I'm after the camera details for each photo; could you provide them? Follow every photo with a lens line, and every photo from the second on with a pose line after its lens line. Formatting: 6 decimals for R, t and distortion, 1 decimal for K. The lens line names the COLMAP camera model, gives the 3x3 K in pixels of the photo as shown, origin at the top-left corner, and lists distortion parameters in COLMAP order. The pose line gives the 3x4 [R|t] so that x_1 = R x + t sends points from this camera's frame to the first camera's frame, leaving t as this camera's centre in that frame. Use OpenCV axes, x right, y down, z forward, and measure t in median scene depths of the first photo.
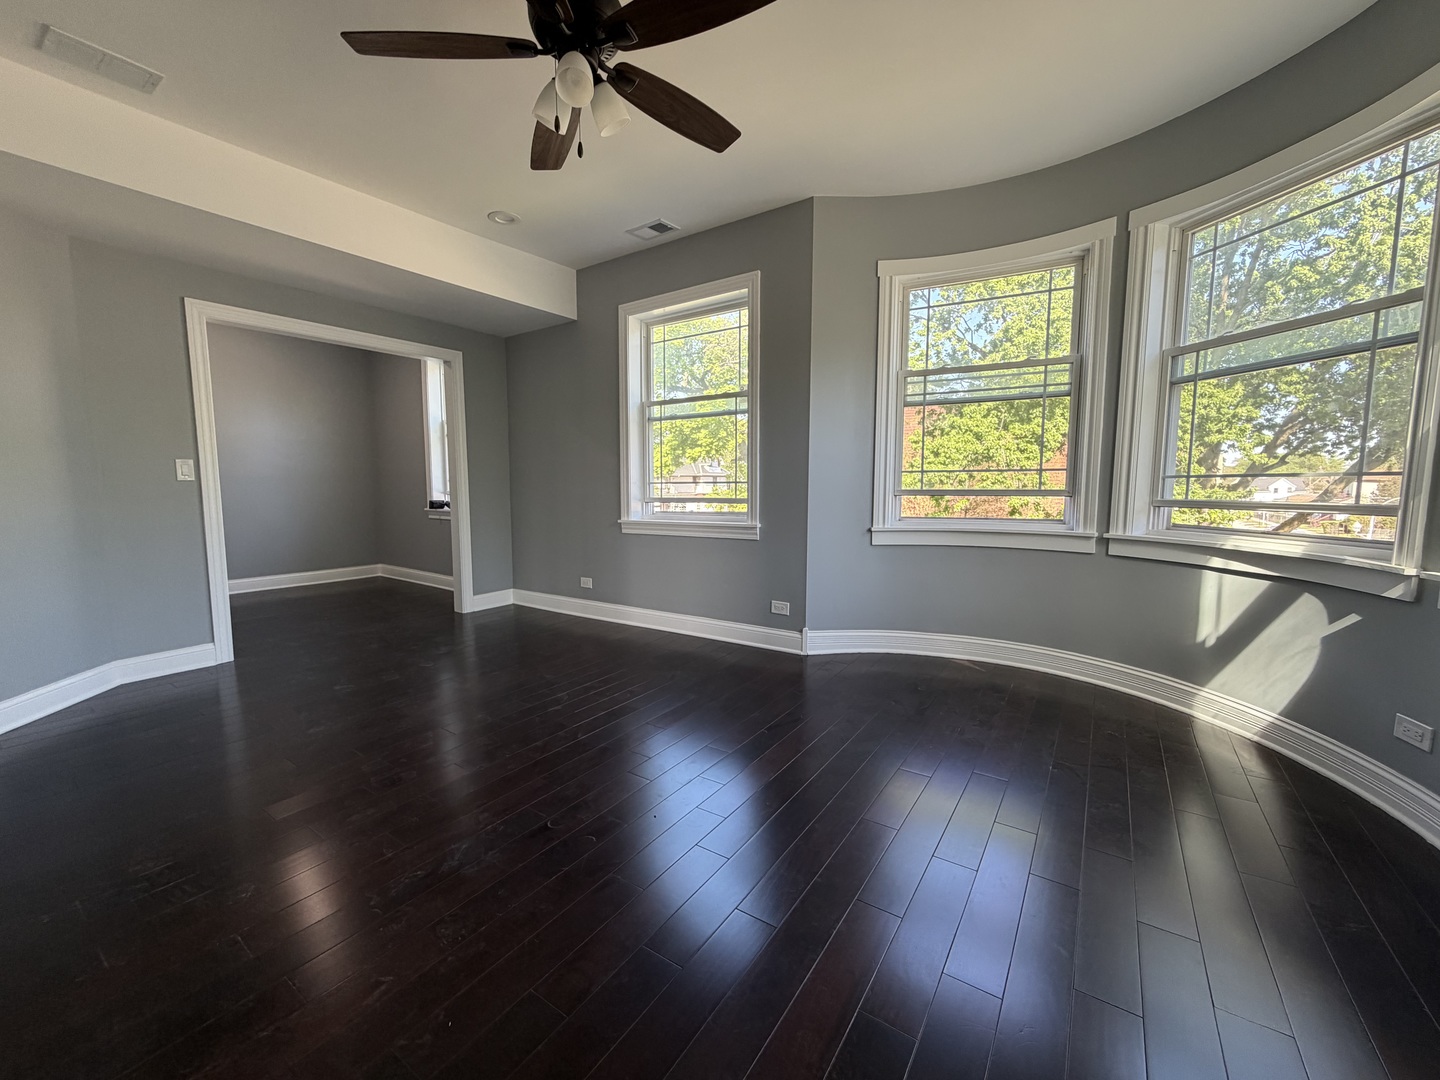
lens RADIAL K [[572.0, 0, 716.8], [0, 572.0, 538.0], [0, 0, 1]] dist [-0.003645, -0.000954]
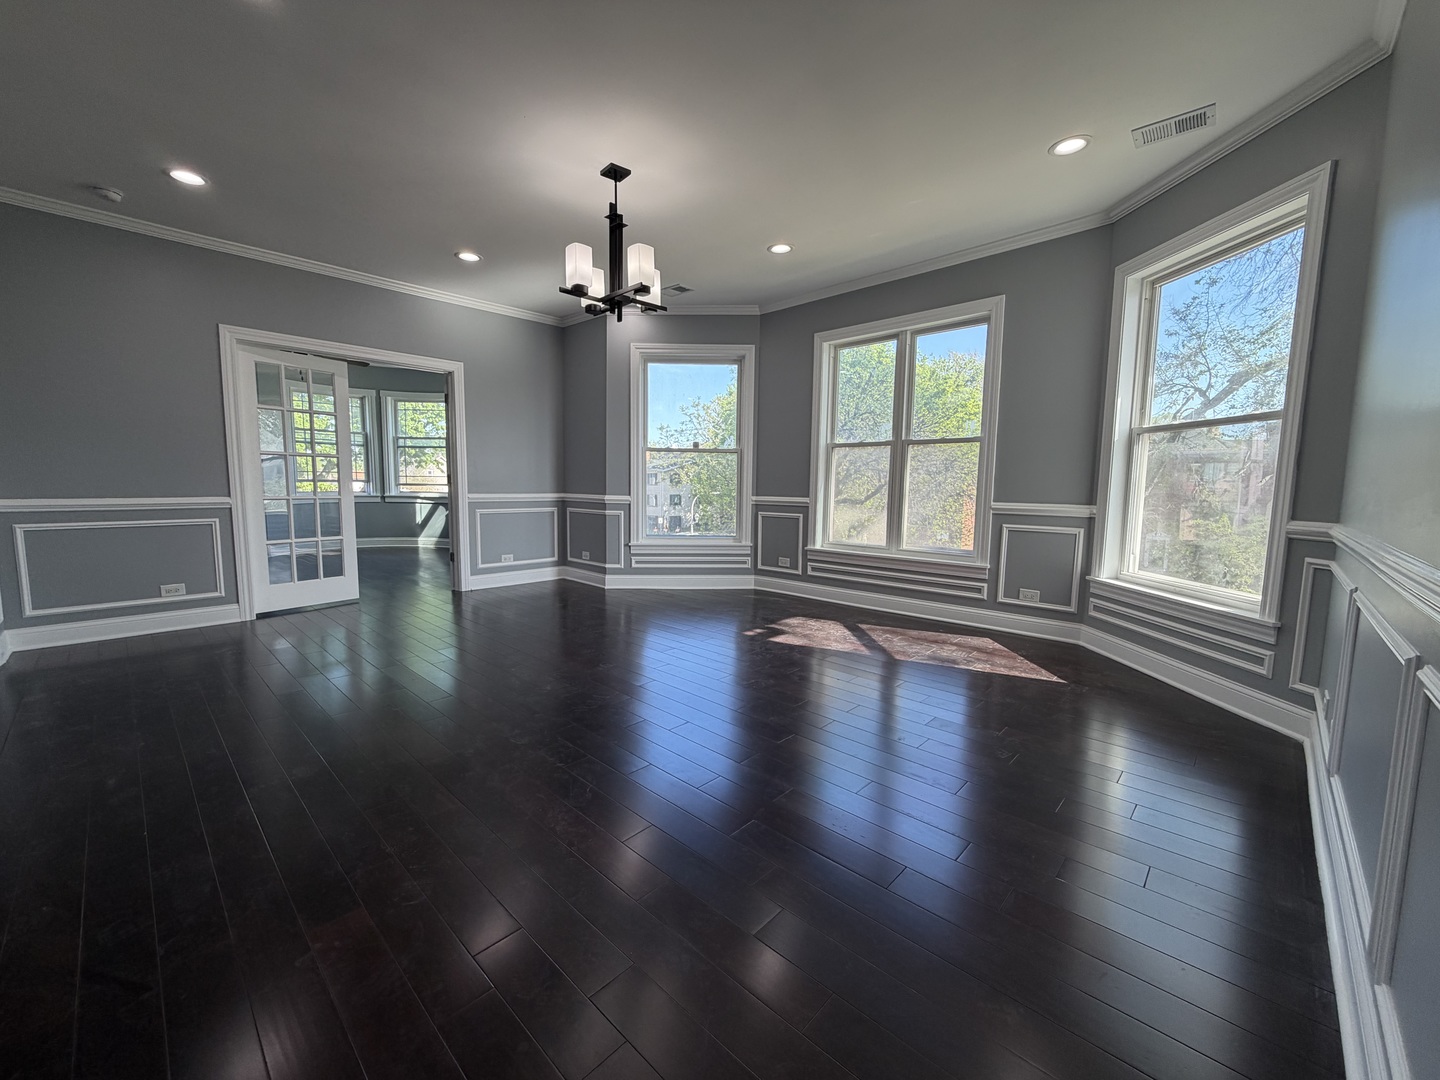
lens RADIAL K [[572.0, 0, 714.2], [0, 572.0, 542.0], [0, 0, 1]] dist [-0.003645, -0.000954]
pose [[0.167920, -0.094985, 0.981214, -2.188264], [0.077778, 0.993521, 0.082866, 0.136470], [-0.982728, 0.062403, 0.174219, -1.330596]]
